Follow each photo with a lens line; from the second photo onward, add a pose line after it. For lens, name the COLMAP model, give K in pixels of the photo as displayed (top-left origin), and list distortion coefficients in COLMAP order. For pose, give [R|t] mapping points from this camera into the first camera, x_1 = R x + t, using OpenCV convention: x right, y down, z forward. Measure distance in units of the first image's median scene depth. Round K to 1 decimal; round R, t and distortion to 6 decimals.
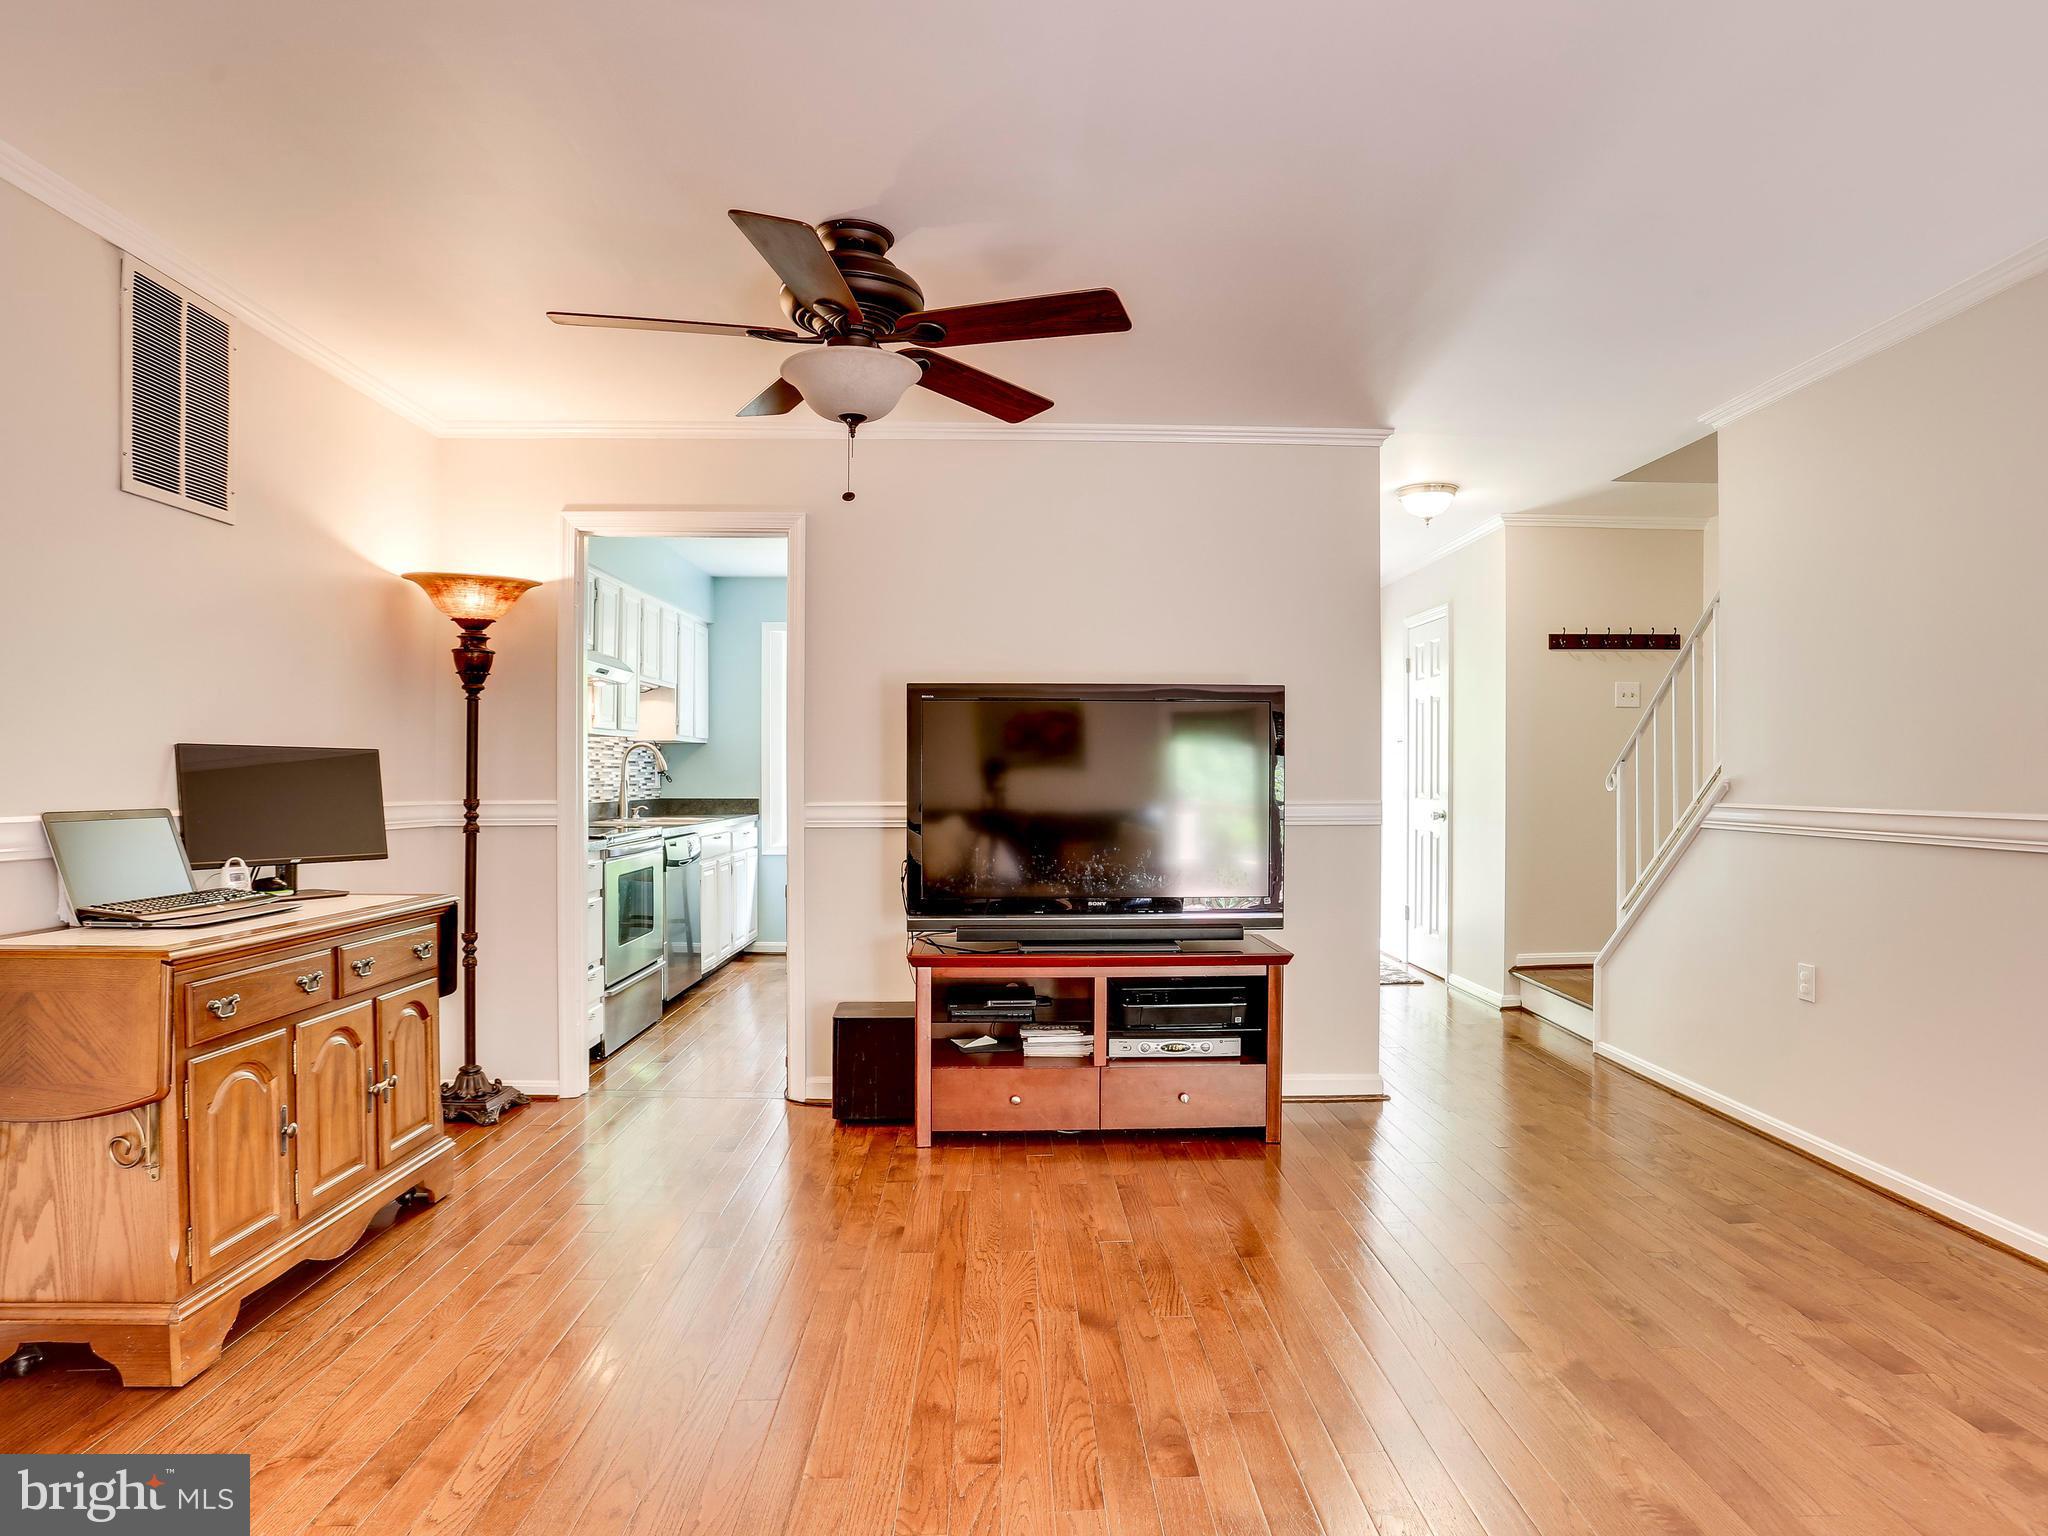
lens RADIAL K [[1154.9, 0, 1054.6], [0, 1154.9, 782.4], [0, 0, 1]] dist [-0.076748, 0.035434]
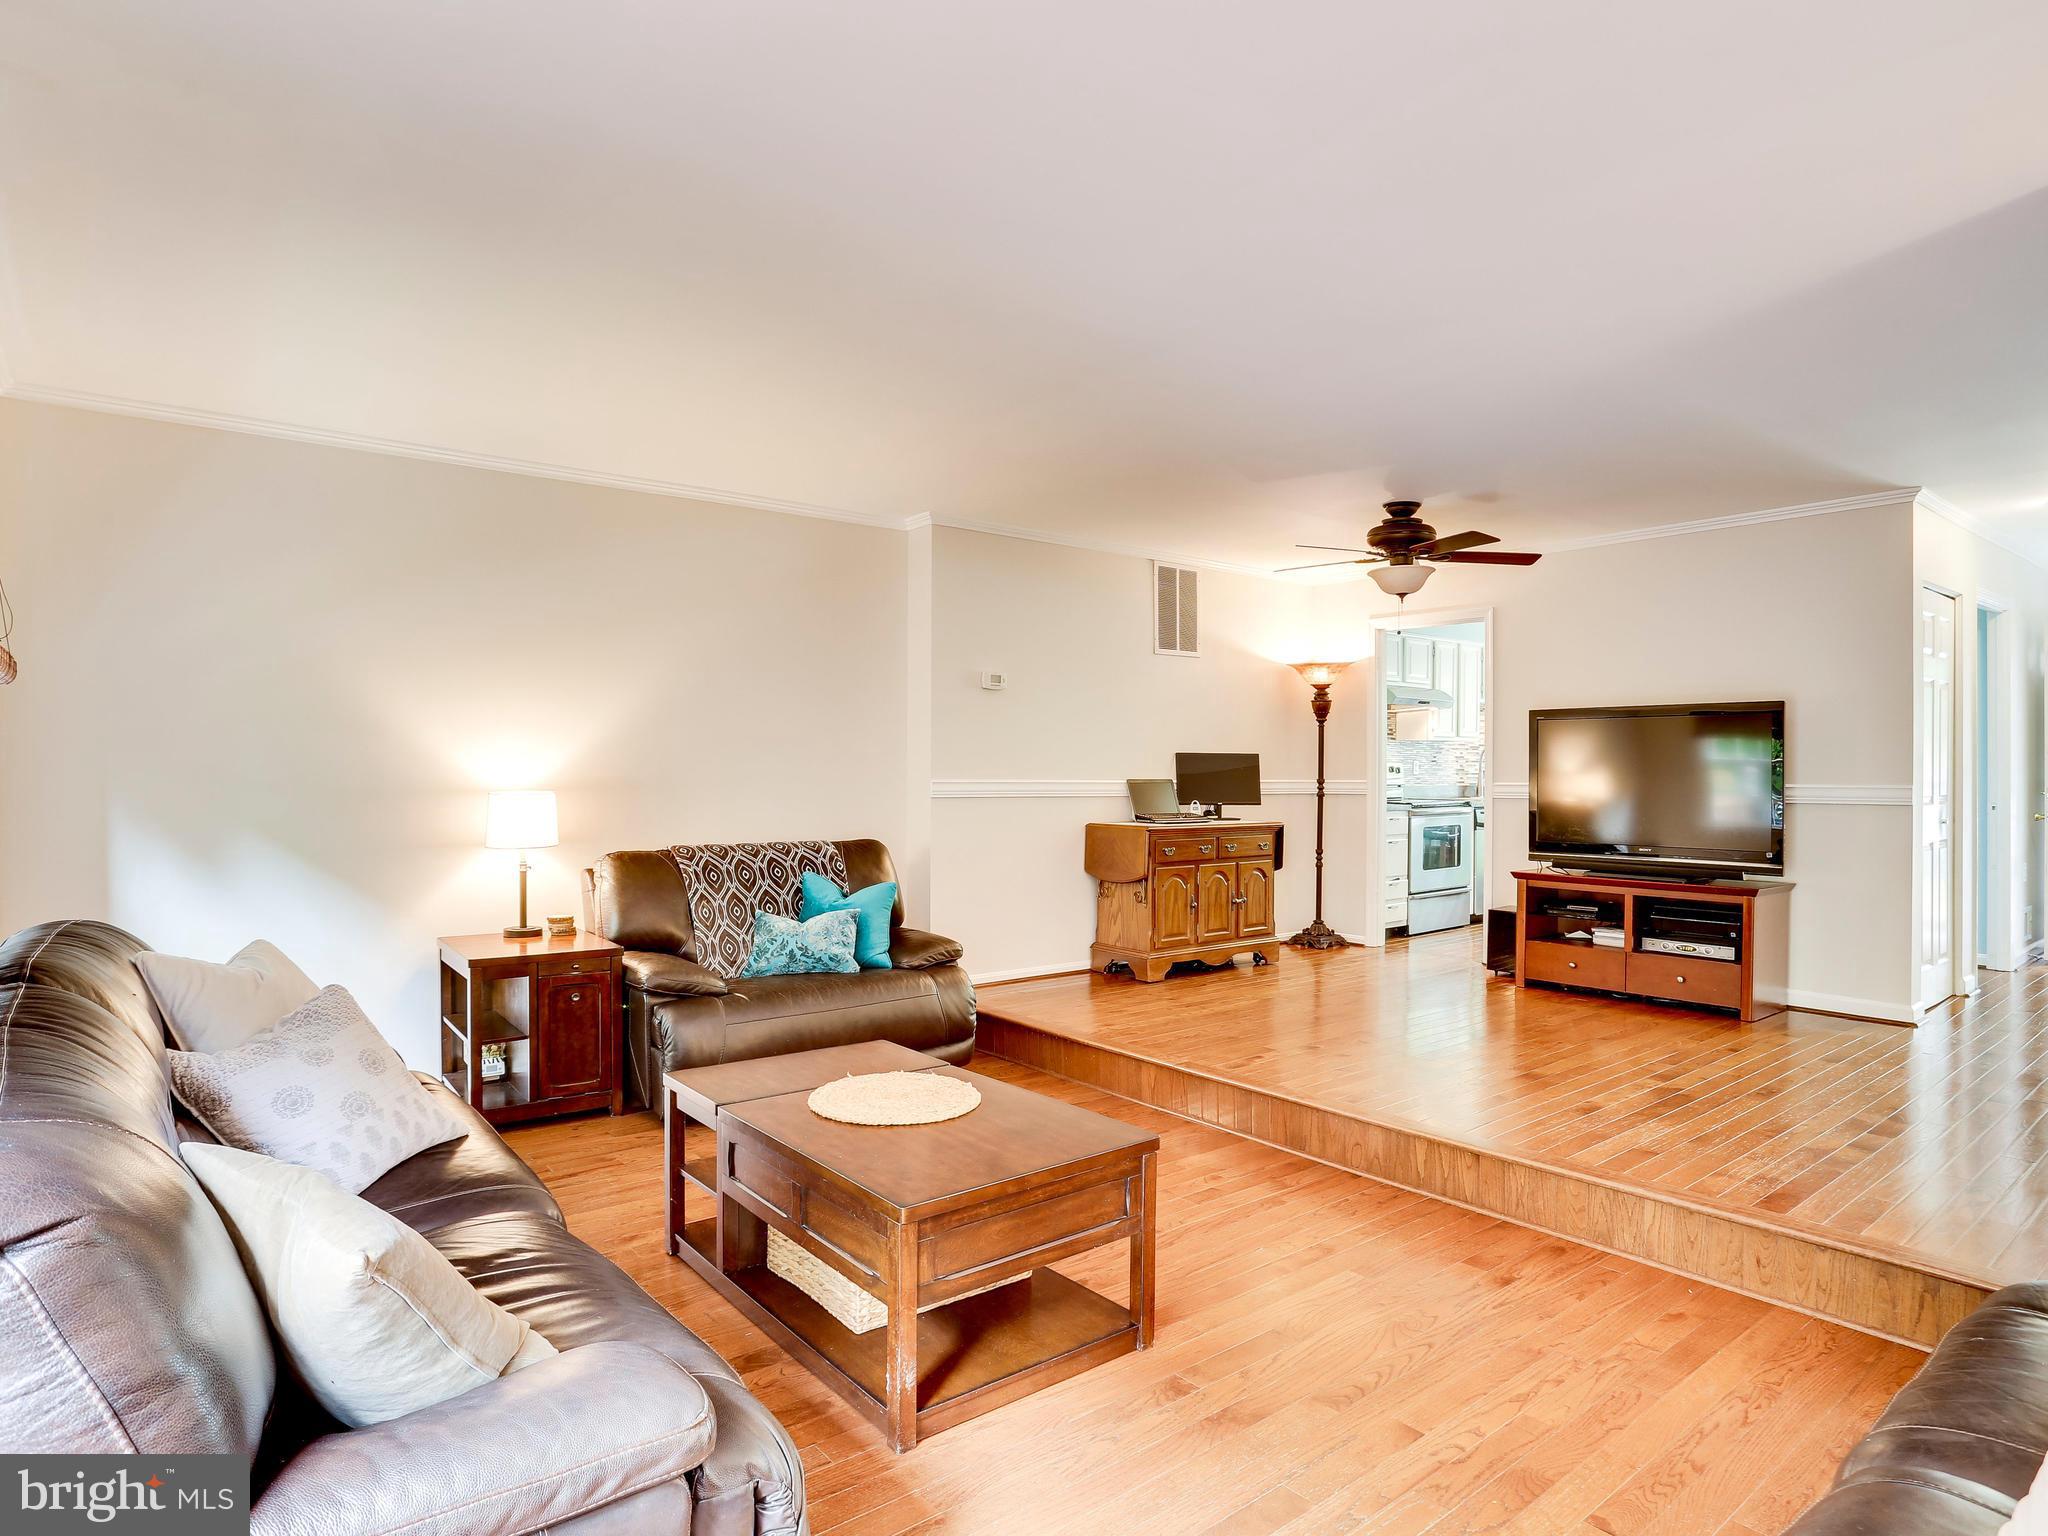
lens RADIAL K [[1141.4, 0, 1041.0], [0, 1141.4, 772.9], [0, 0, 1]] dist [-0.089242, 0.049089]
pose [[0.593442, 0.001527, -0.804875, 0.804557], [-0.005963, 0.999979, -0.002500, 0.013477], [0.804855, 0.006283, 0.593439, -0.550490]]
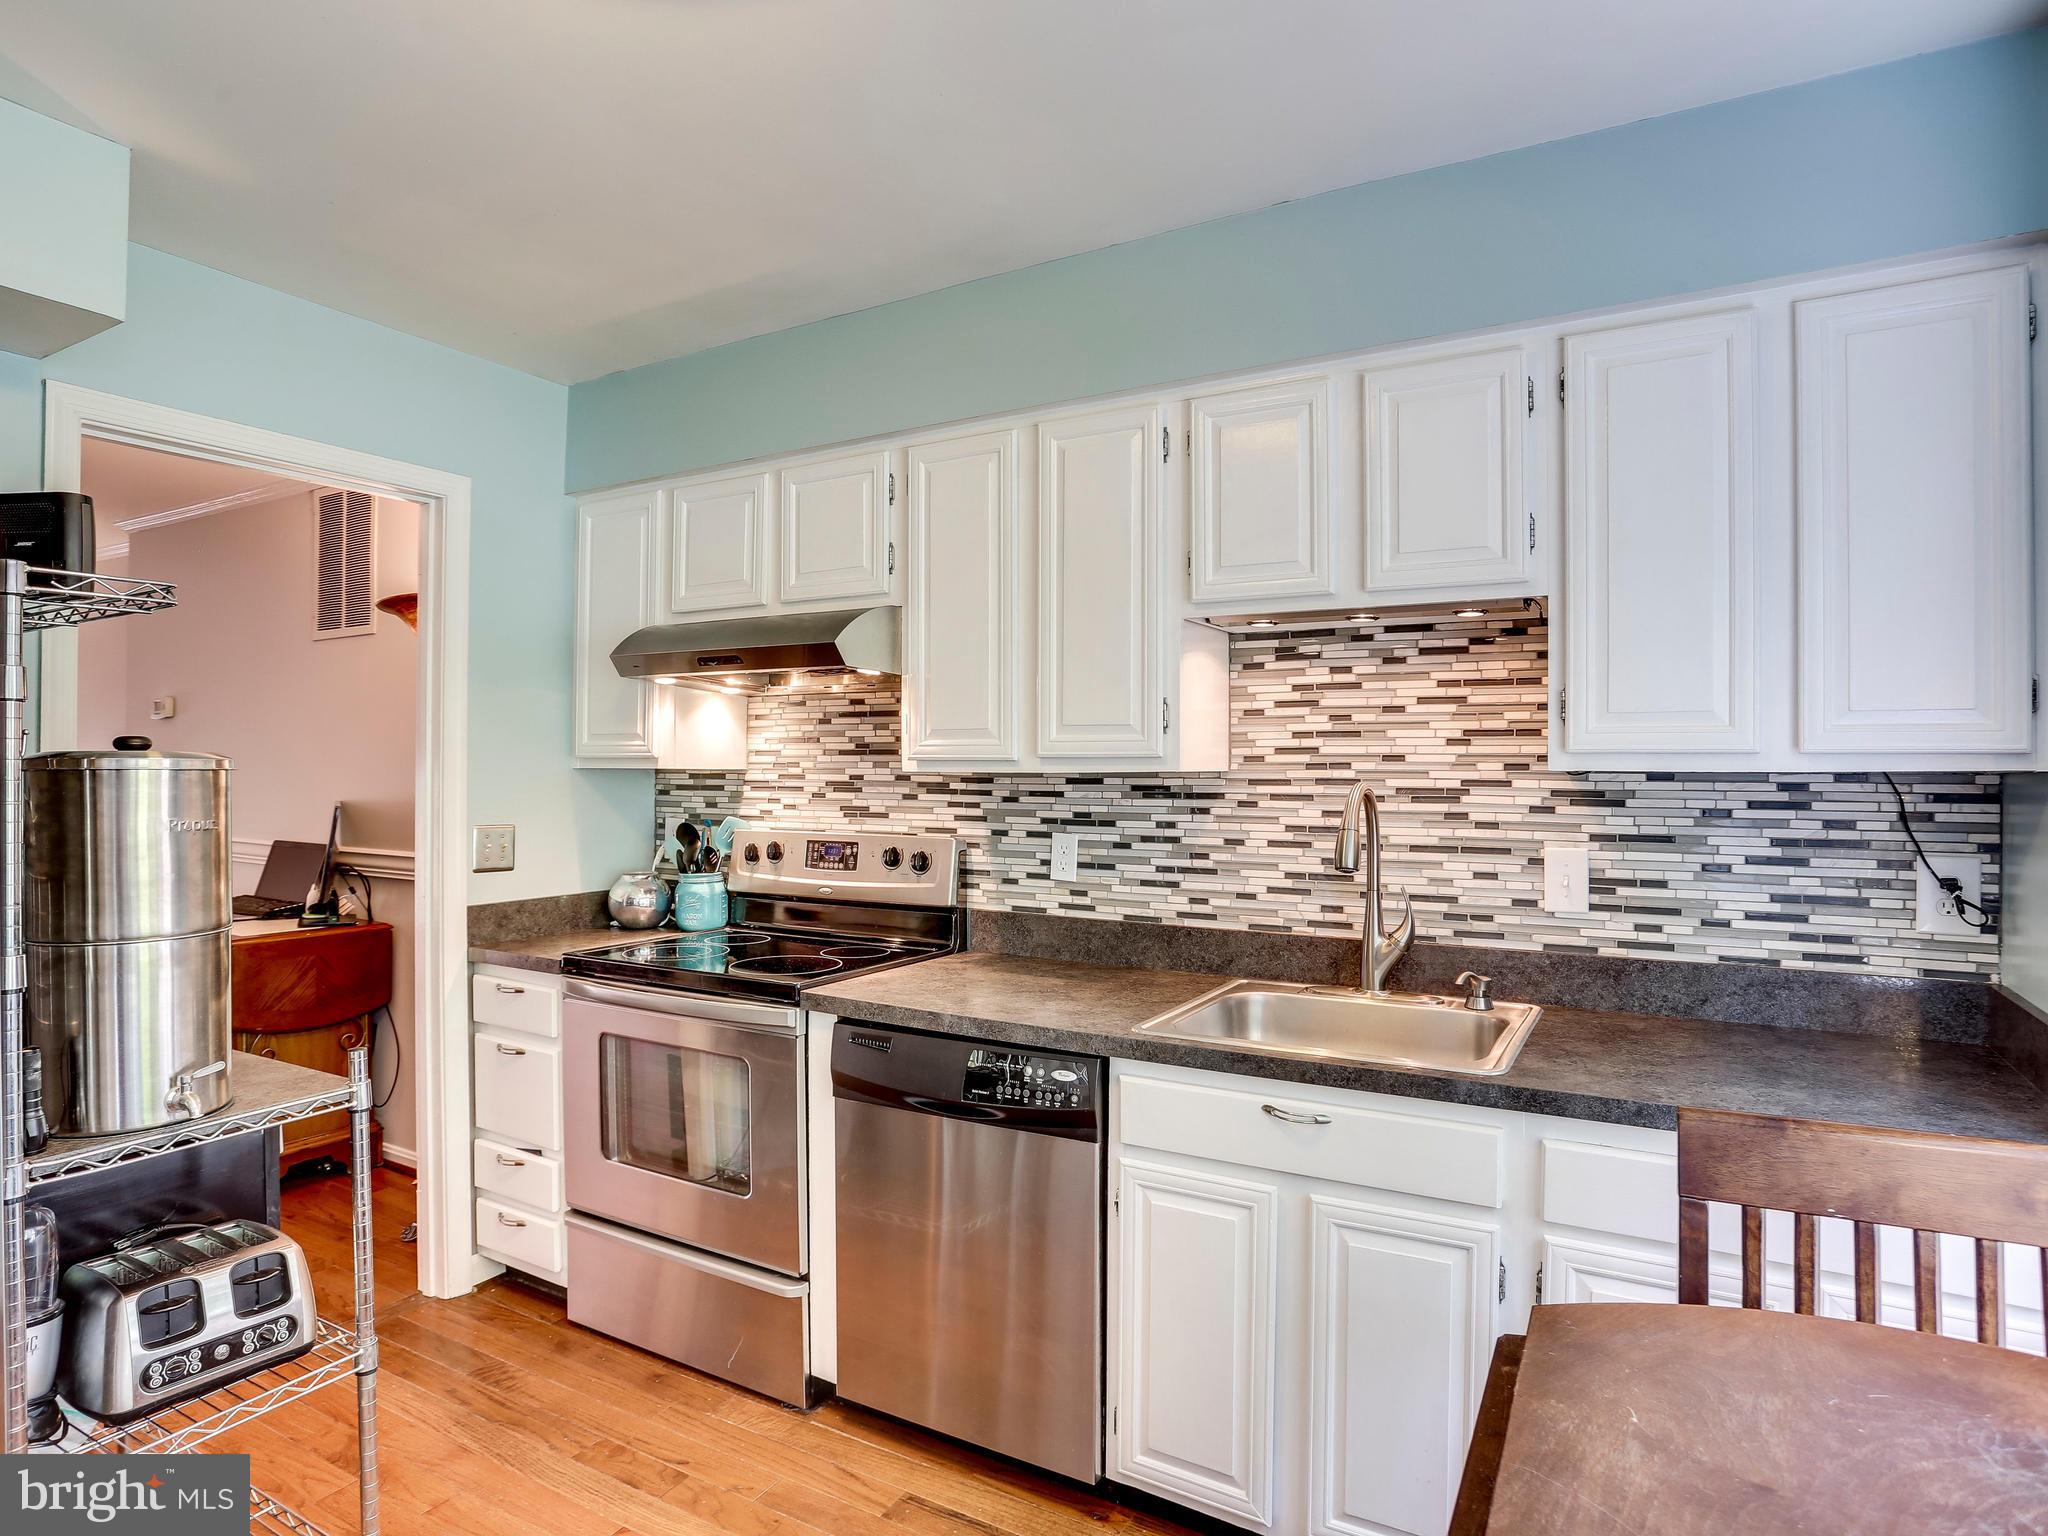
lens RADIAL K [[1141.4, 0, 1041.0], [0, 1141.4, 772.9], [0, 0, 1]] dist [-0.089242, 0.049089]
pose [[-0.534045, -0.000644, -0.845456, -0.044434], [-0.010768, 0.999924, 0.006040, -0.070007], [0.845388, 0.012329, -0.534011, 1.966148]]
